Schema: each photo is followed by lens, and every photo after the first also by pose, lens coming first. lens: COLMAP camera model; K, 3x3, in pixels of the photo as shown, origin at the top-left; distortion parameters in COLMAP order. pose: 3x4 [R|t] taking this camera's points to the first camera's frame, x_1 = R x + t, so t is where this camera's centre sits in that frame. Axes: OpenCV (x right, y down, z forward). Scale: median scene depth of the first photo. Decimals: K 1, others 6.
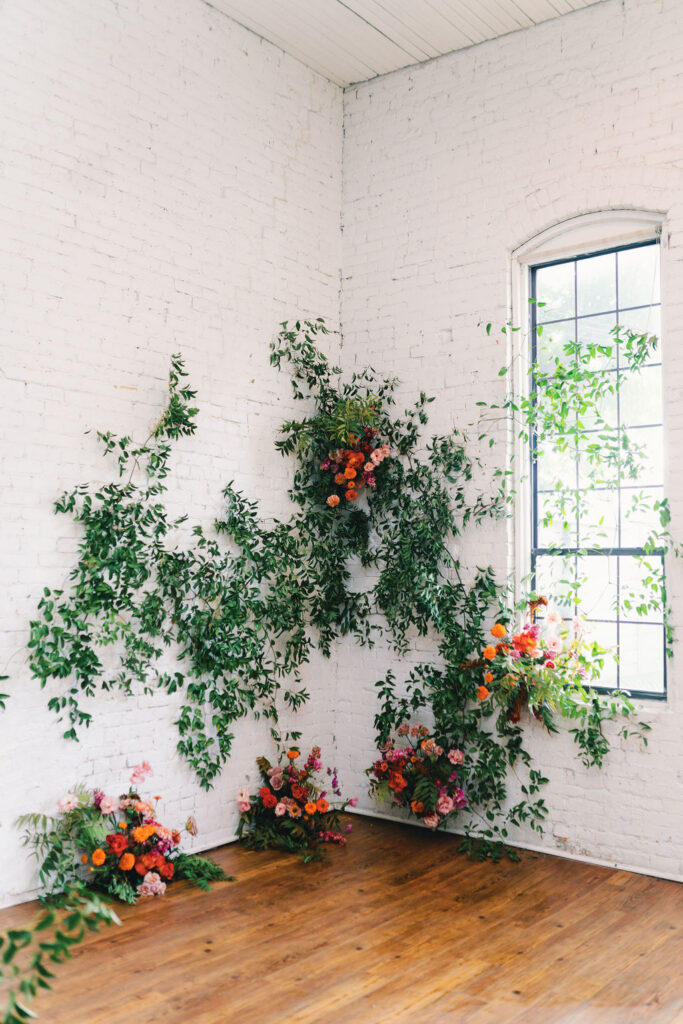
lens RADIAL K [[989.3, 0, 342.9], [0, 989.3, 511.5], [0, 0, 1]] dist [-0.008523, 0.000000]
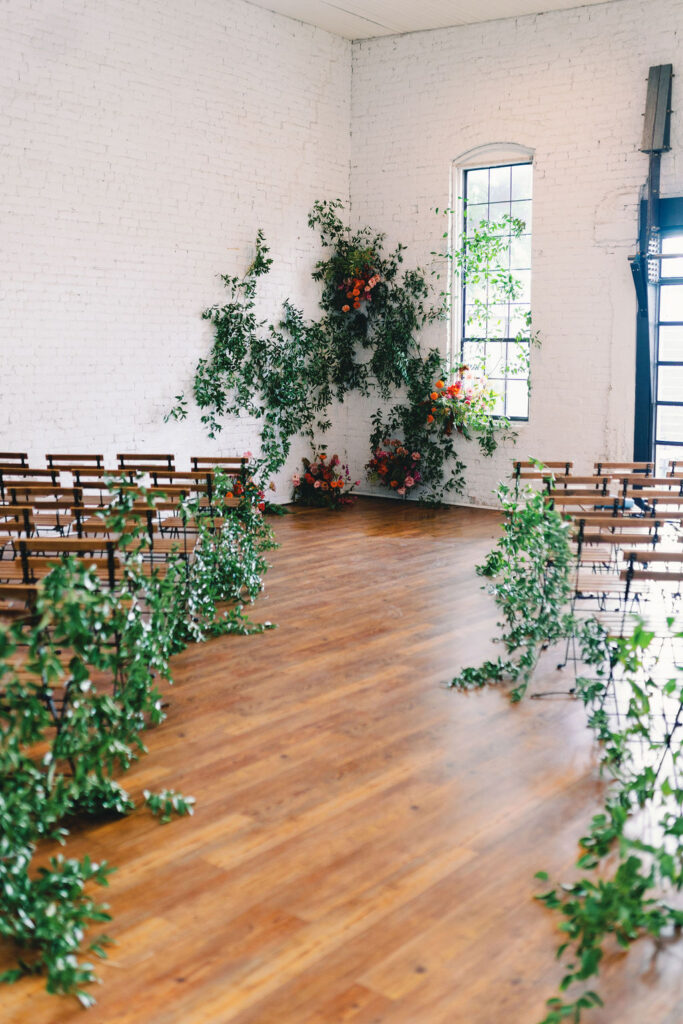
lens RADIAL K [[989.3, 0, 344.1], [0, 989.3, 426.1], [0, 0, 1]] dist [-0.008523, 0.000000]
pose [[0.999983, 0.000804, 0.005822, -0.025093], [-0.001567, 0.991202, 0.132349, -0.039754], [-0.005664, -0.132355, 0.991186, -0.764098]]
